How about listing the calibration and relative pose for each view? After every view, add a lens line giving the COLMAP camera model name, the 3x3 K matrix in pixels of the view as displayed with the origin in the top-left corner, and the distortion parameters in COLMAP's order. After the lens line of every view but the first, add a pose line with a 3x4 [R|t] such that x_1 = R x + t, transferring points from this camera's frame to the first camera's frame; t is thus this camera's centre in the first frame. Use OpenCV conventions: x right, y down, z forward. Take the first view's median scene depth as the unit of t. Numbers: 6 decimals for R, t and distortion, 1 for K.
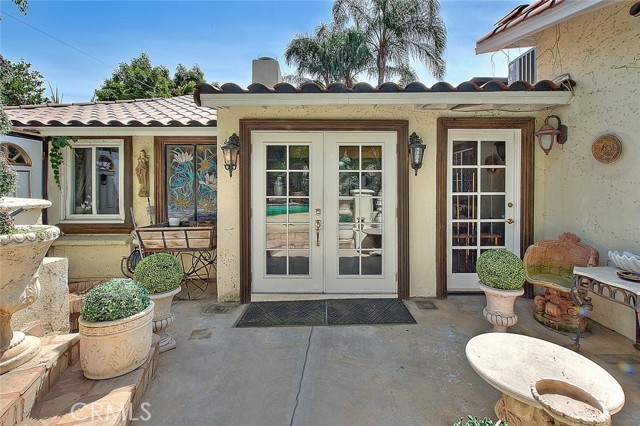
lens RADIAL K [[269.0, 0, 320.8], [0, 269.0, 185.2], [0, 0, 1]] dist [-0.013084, -0.000160]
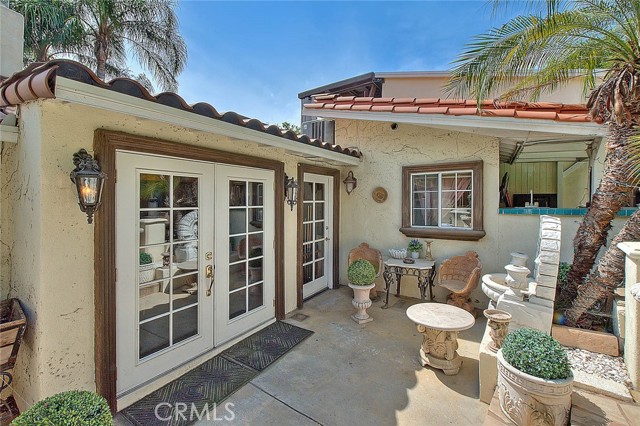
lens RADIAL K [[261.5, 0, 320.3], [0, 261.5, 203.9], [0, 0, 1]] dist [-0.003954, -0.000565]
pose [[0.561465, -0.011568, 0.827420, -0.499969], [0.011005, 0.999918, 0.006512, -0.068579], [-0.827428, 0.005450, 0.561546, 0.238099]]
